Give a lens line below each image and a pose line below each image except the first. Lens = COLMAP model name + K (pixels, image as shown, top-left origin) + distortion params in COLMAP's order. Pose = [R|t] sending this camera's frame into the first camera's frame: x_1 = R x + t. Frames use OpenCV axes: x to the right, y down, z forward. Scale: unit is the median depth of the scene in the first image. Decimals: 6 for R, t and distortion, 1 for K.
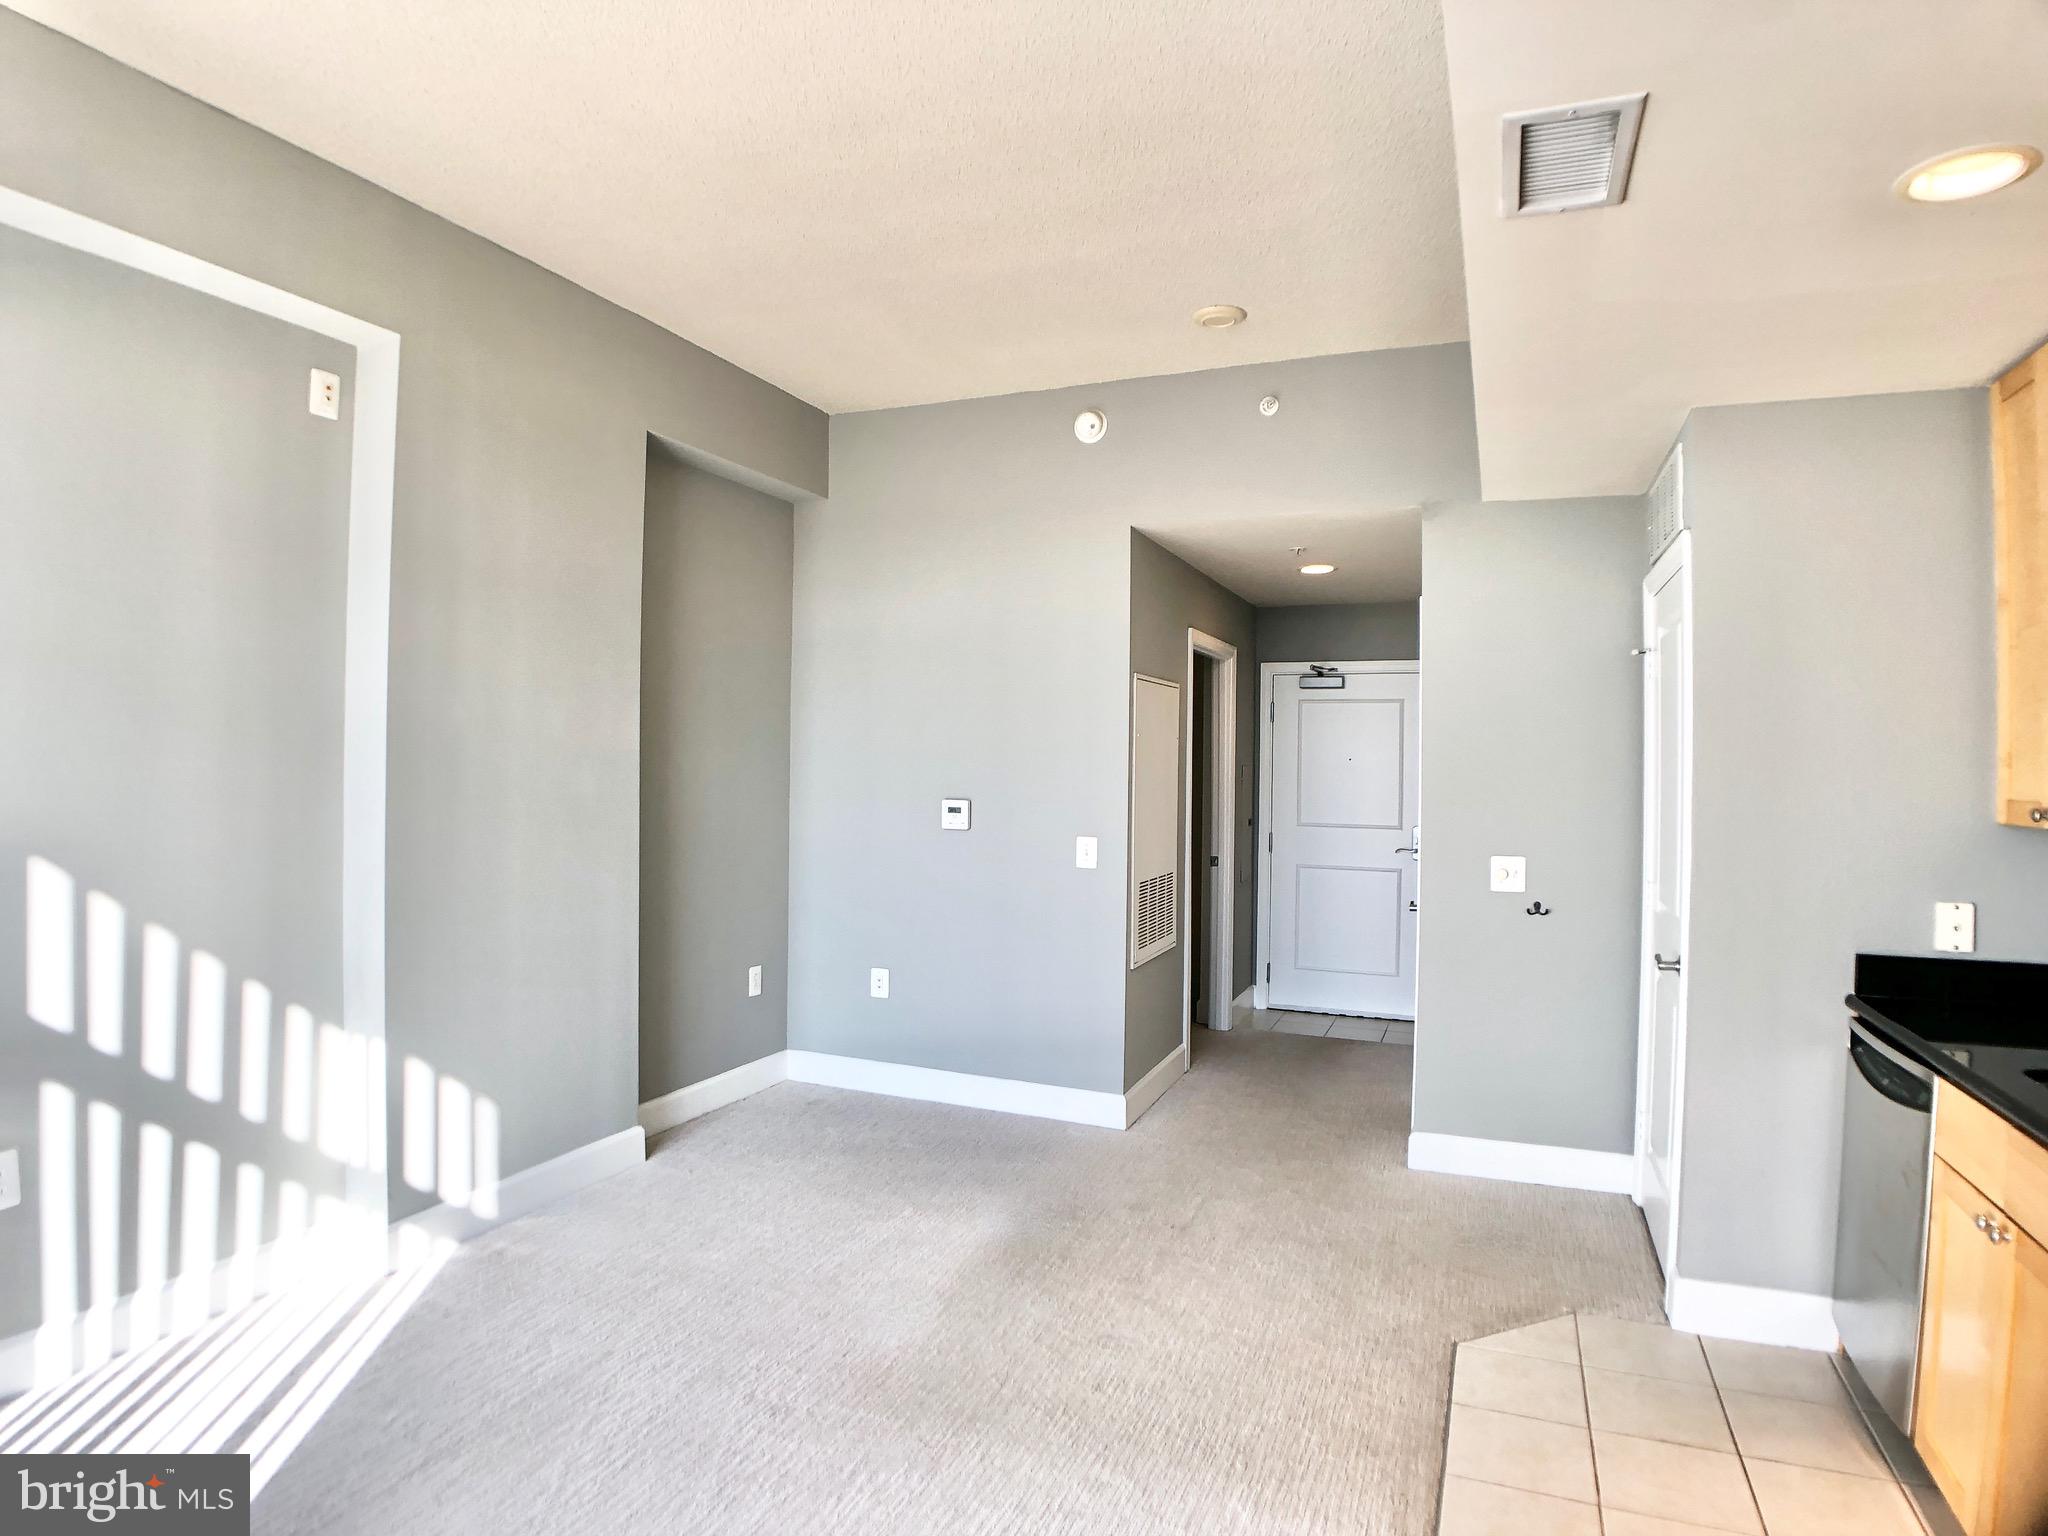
lens RADIAL K [[1165.3, 0, 989.2], [0, 1165.3, 750.1], [0, 0, 1]] dist [-0.092559, 0.017198]
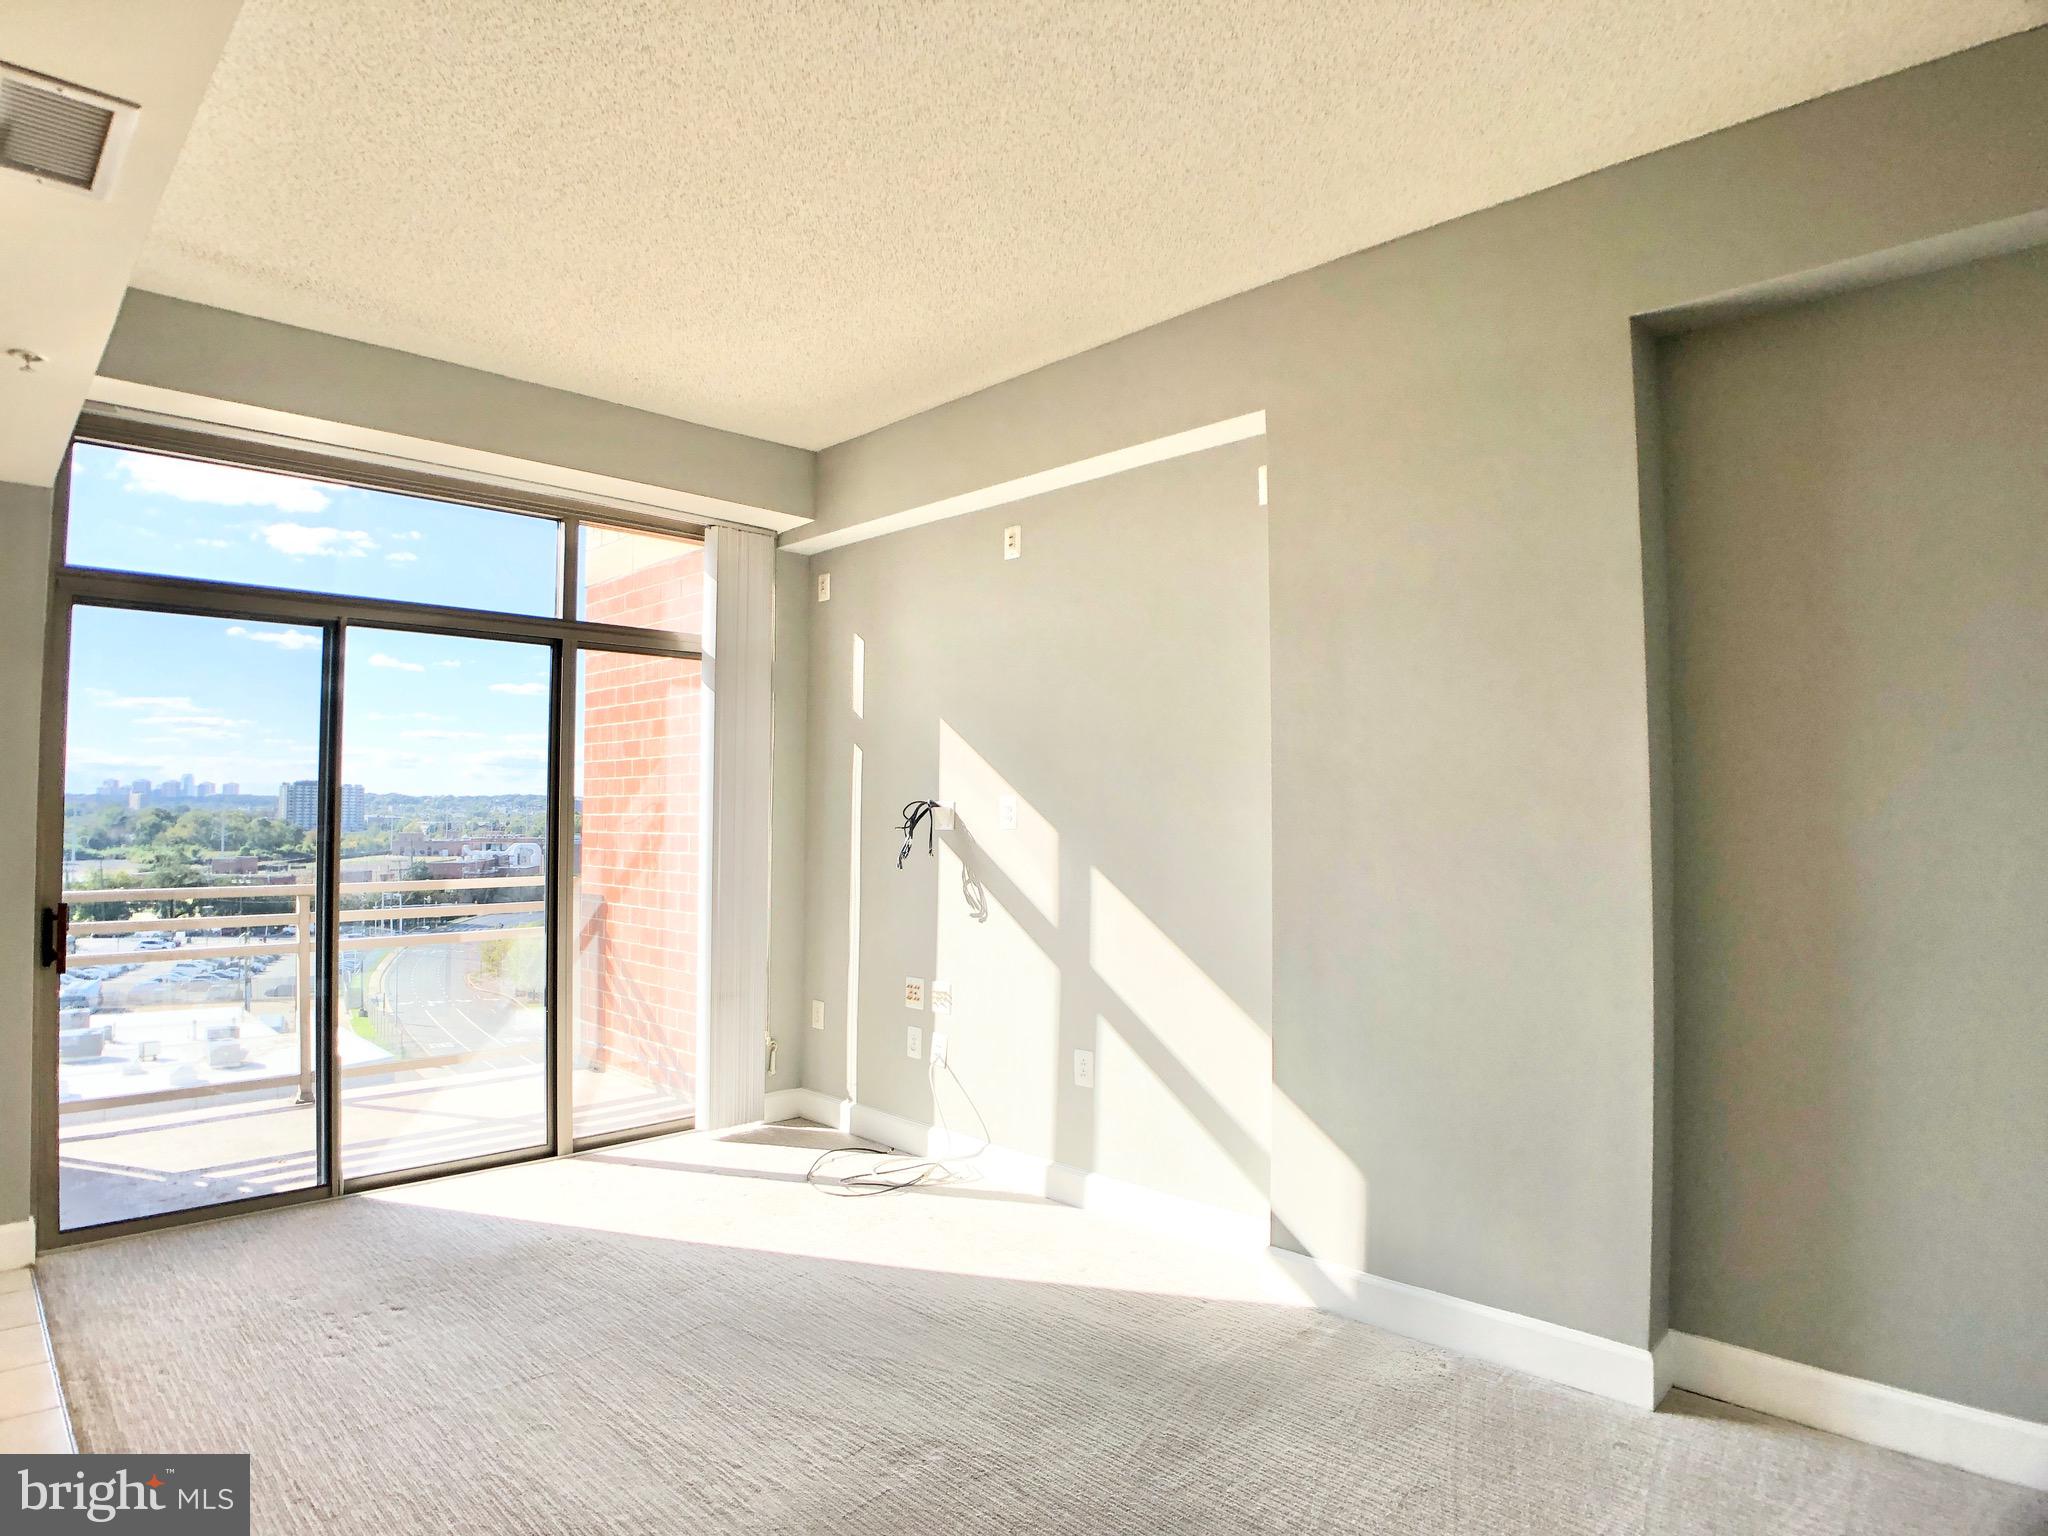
lens RADIAL K [[1165.3, 0, 997.3], [0, 1165.3, 753.9], [0, 0, 1]] dist [-0.092559, 0.017198]
pose [[-0.371635, -0.061188, -0.926360, 0.459261], [-0.000379, 0.997836, -0.065757, 0.026555], [0.928379, -0.024087, -0.370854, 0.924133]]
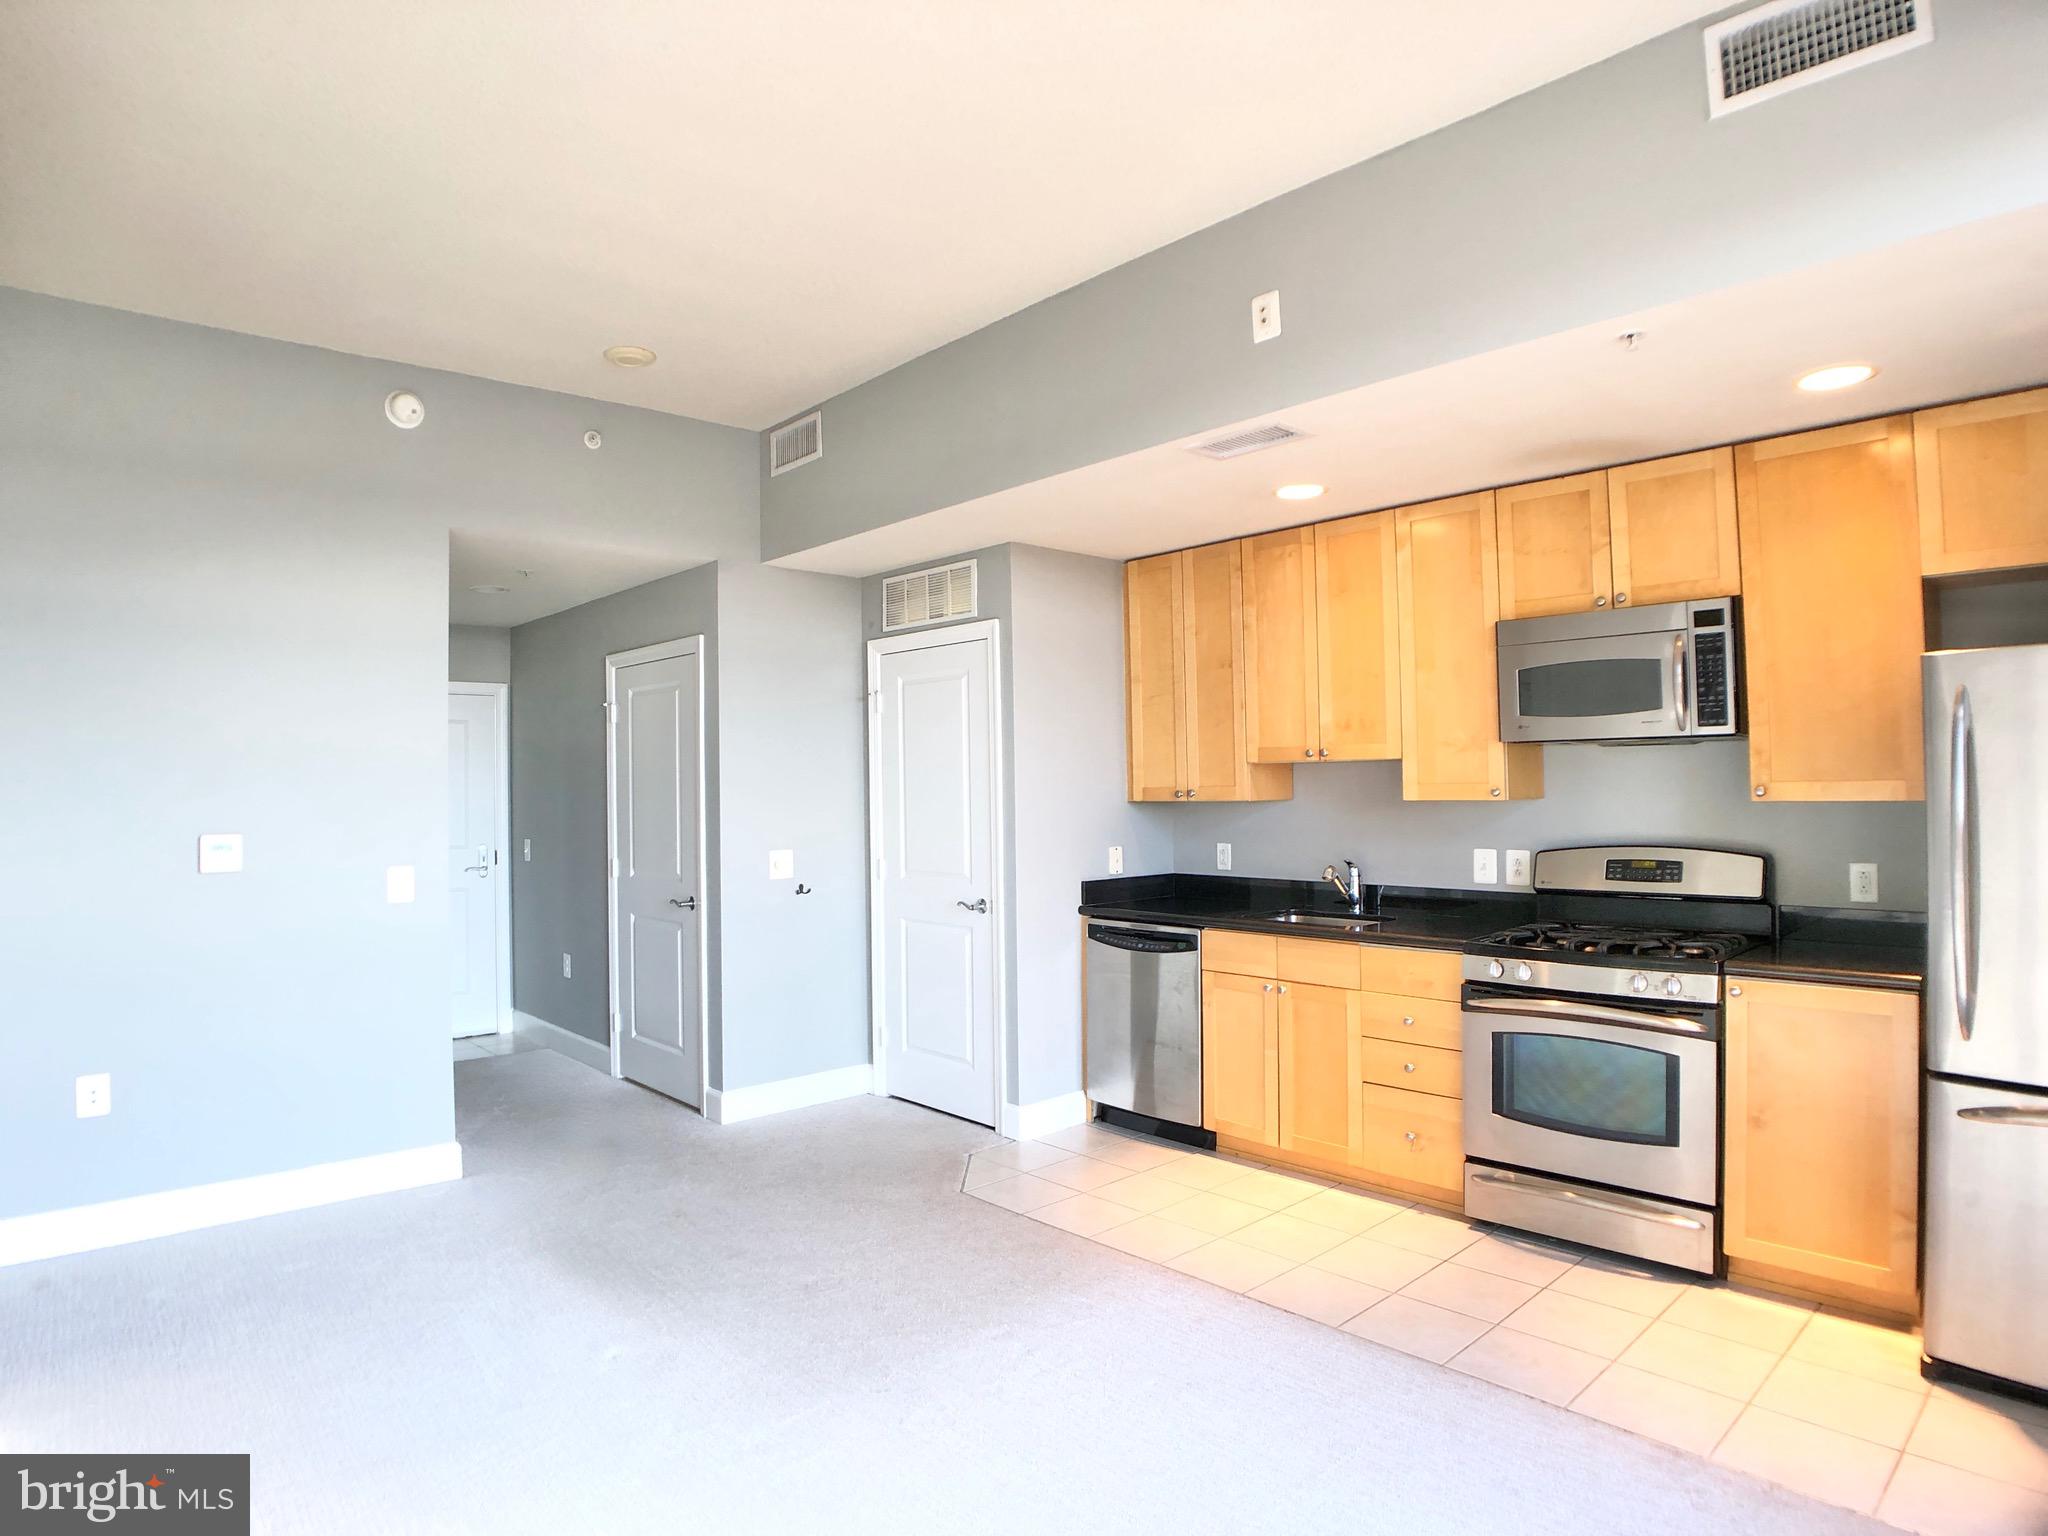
lens RADIAL K [[1165.3, 0, 999.0], [0, 1165.3, 758.2], [0, 0, 1]] dist [-0.092559, 0.017198]
pose [[0.413434, 0.001805, 0.910532, -0.618112], [0.012559, 0.999892, -0.007685, 0.004563], [-0.910447, 0.014613, 0.413367, 0.260504]]
